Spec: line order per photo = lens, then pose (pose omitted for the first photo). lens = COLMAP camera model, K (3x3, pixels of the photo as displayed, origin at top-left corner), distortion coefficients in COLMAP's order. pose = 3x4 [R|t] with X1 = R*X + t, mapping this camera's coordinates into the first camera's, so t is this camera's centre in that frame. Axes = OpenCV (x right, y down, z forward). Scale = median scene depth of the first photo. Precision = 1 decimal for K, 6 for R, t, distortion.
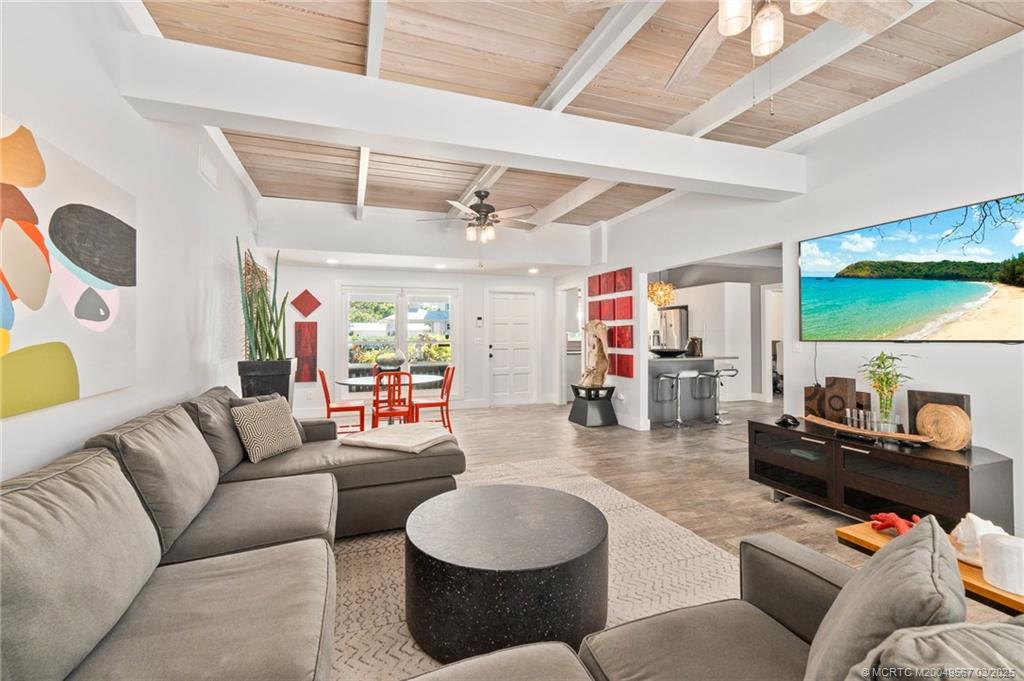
lens RADIAL K [[440.5, 0, 509.8], [0, 440.5, 335.7], [0, 0, 1]] dist [0.000425, 0.000015]
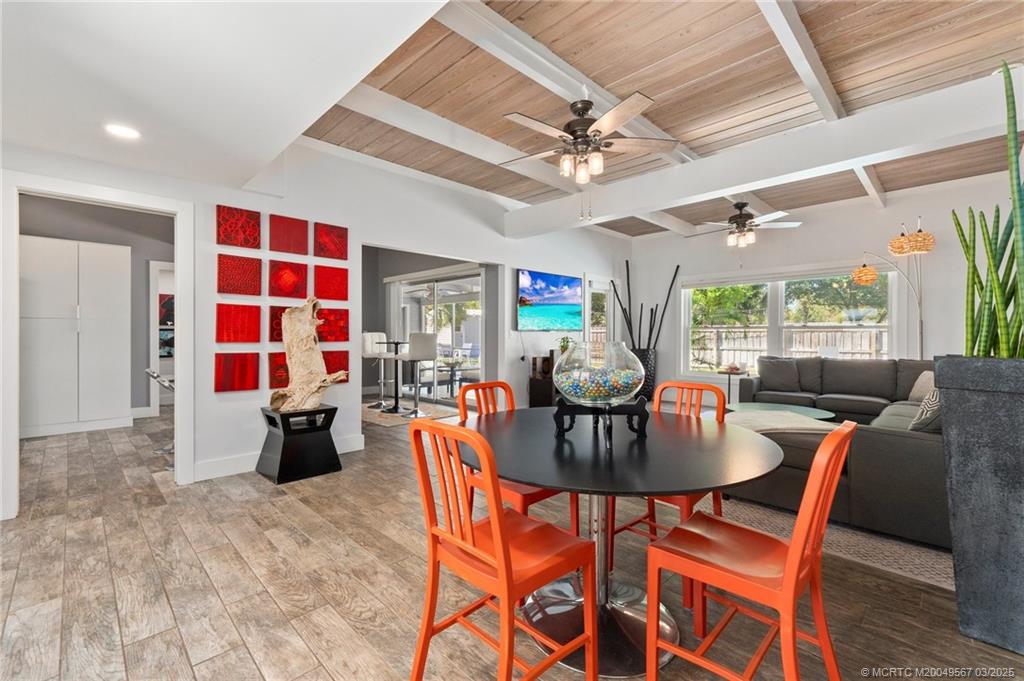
lens RADIAL K [[432.6, 0, 500.0], [0, 432.6, 347.8], [0, 0, 1]] dist [-0.000086, 0.000110]
pose [[-0.397032, -0.012667, 0.917717, -0.421094], [0.000089, 0.999904, 0.013840, 0.024464], [-0.917805, 0.005577, -0.396993, 0.949275]]
